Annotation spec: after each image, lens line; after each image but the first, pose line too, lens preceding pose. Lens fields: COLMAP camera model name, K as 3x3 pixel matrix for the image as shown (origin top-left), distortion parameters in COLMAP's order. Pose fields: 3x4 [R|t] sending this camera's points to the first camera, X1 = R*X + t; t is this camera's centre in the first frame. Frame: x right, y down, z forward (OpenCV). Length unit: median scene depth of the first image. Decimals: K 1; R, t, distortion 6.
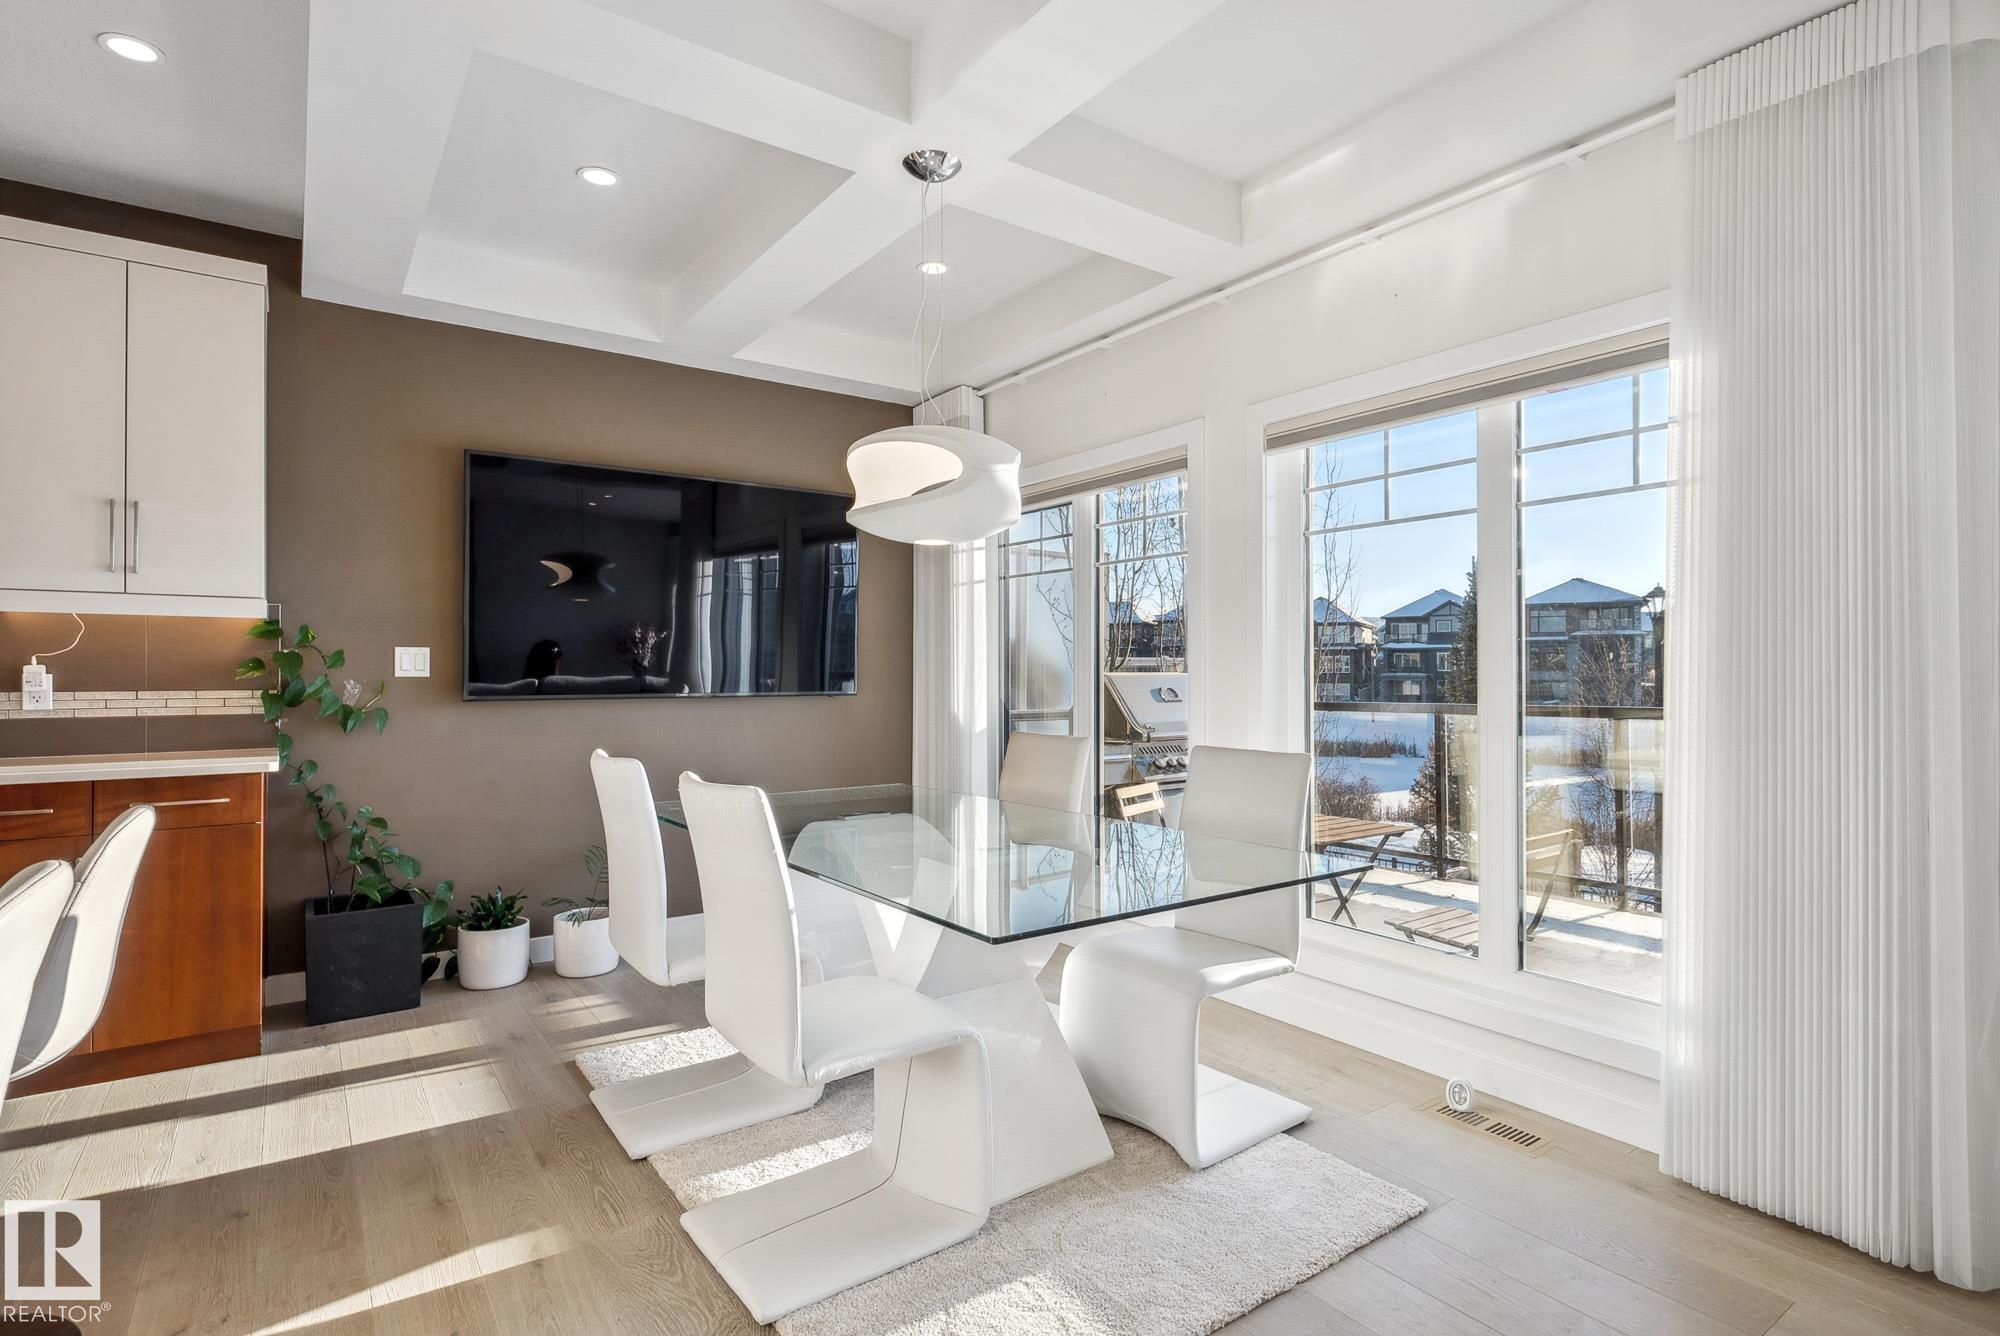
lens RADIAL K [[1003.0, 0, 998.4], [0, 1003.0, 674.9], [0, 0, 1]] dist [0.003494, -0.000139]
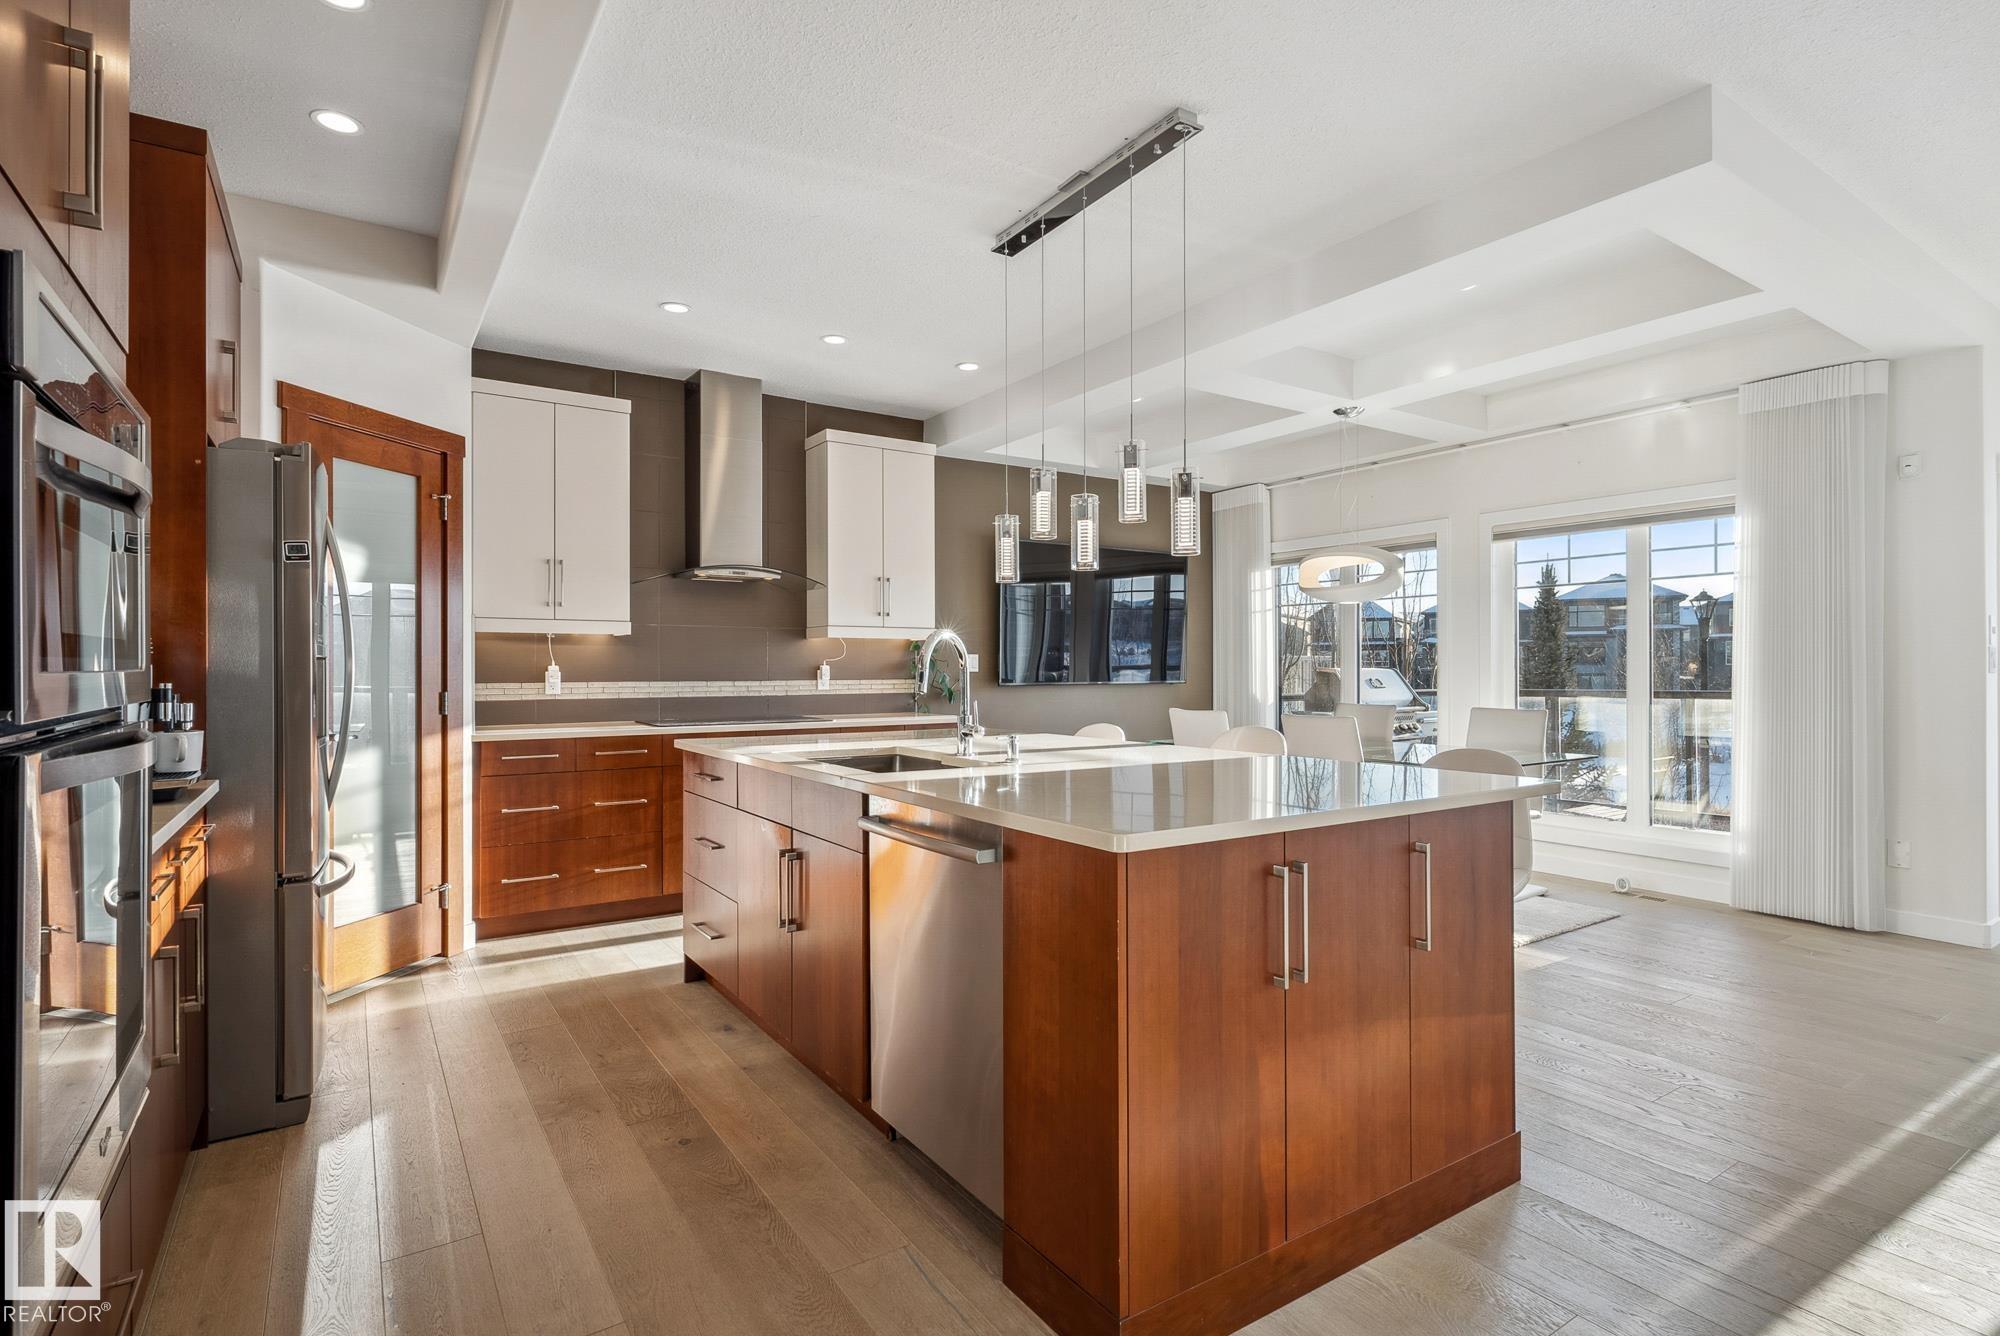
lens RADIAL K [[987.7, 0, 1000.0], [0, 987.7, 668.0], [0, 0, 1]] dist [-0.000695, -0.000004]
pose [[0.999431, 0.000359, -0.033733, -0.524785], [-0.000391, 0.999999, -0.000937, -0.003623], [0.033732, 0.000950, 0.999430, -0.730715]]
